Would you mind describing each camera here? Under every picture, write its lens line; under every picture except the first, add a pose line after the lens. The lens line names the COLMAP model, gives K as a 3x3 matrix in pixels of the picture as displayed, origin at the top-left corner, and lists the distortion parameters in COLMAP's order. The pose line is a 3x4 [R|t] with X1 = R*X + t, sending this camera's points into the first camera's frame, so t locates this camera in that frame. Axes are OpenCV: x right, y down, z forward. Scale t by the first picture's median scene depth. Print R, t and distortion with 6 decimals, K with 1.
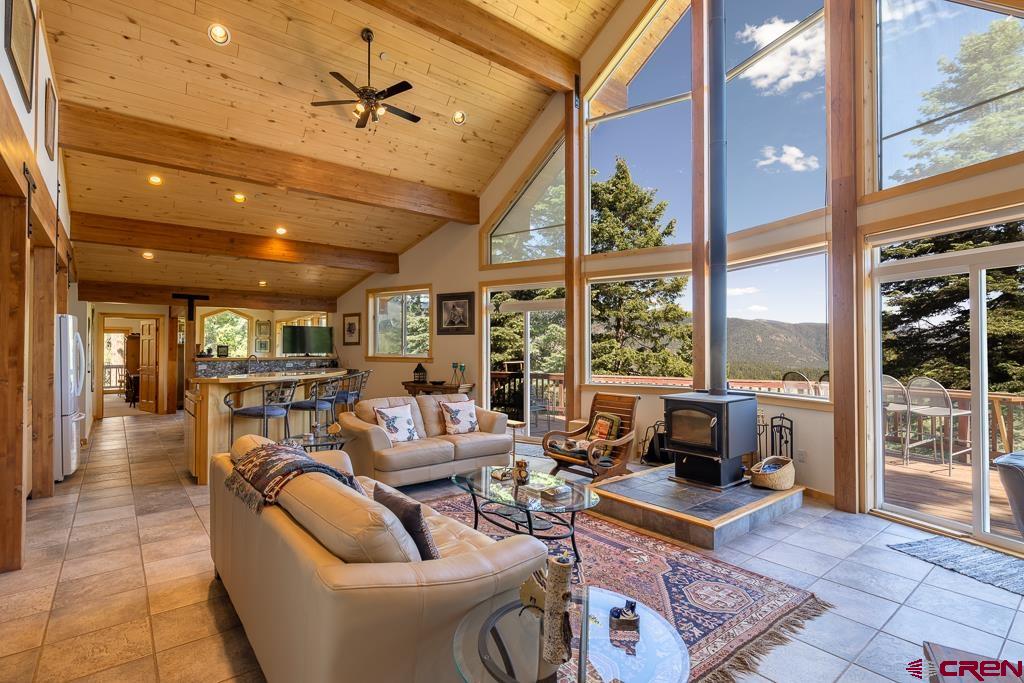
lens RADIAL K [[492.0, 0, 520.2], [0, 492.0, 341.6], [0, 0, 1]] dist [0.001623, -0.002554]
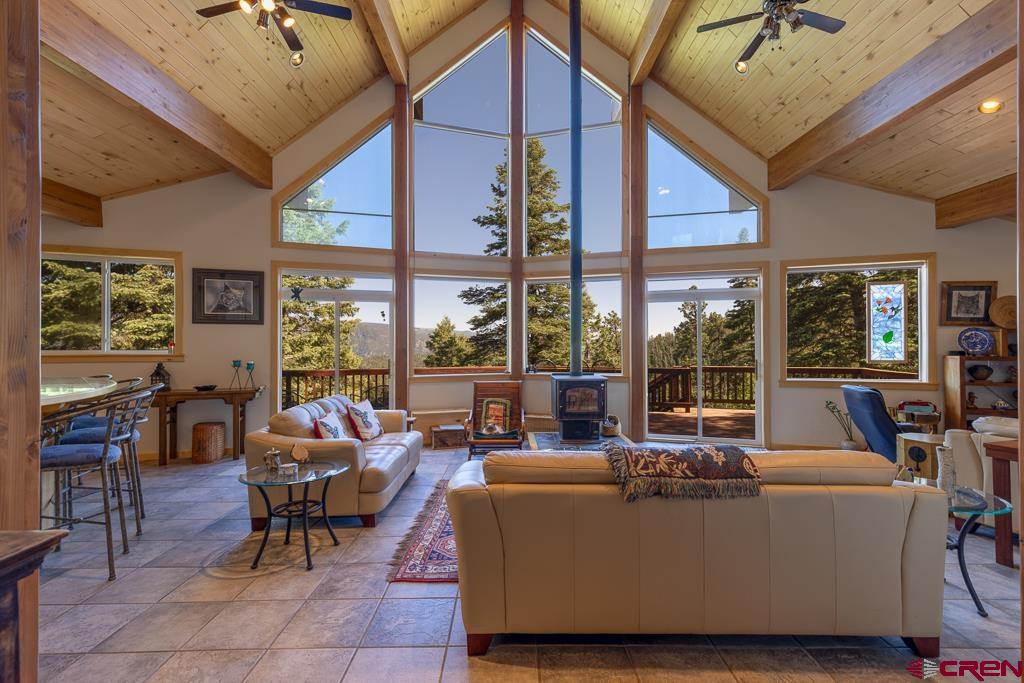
lens RADIAL K [[461.6, 0, 507.0], [0, 461.6, 341.1], [0, 0, 1]] dist [0.011574, -0.000256]
pose [[0.636601, 0.002595, 0.771189, -0.425007], [-0.010400, 0.999932, 0.005220, 0.004790], [-0.771124, -0.011343, 0.636585, 0.203264]]
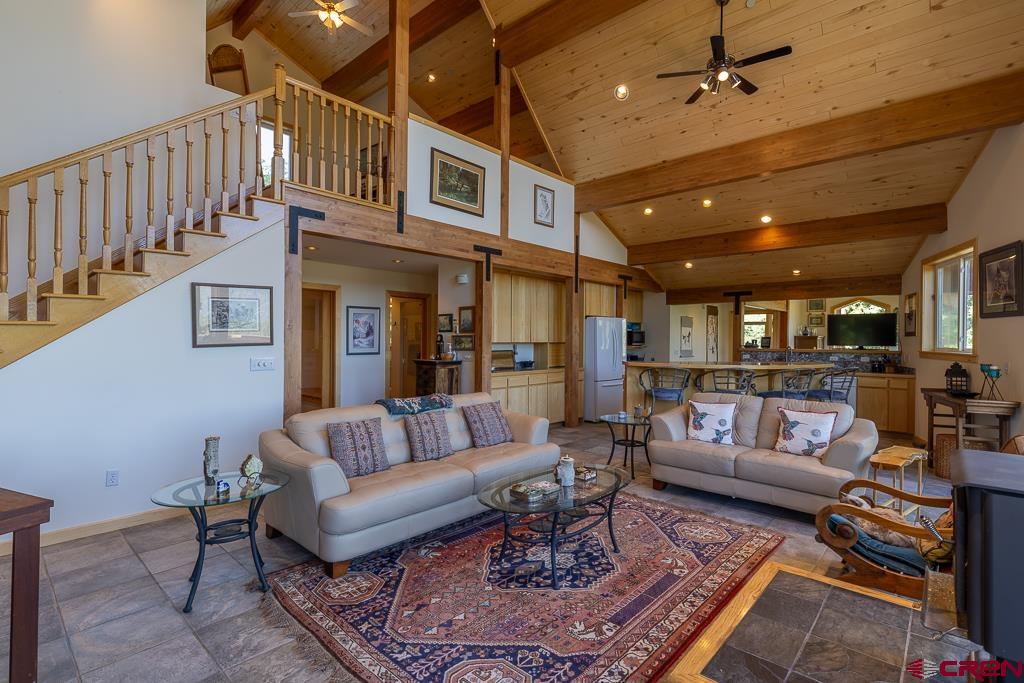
lens RADIAL K [[492.0, 0, 504.2], [0, 492.0, 338.7], [0, 0, 1]] dist [0.001623, -0.002554]
pose [[0.132061, -0.000346, -0.991241, 0.388924], [0.007501, 0.999972, 0.000651, 0.007606], [0.991213, -0.007521, 0.132060, 0.332047]]
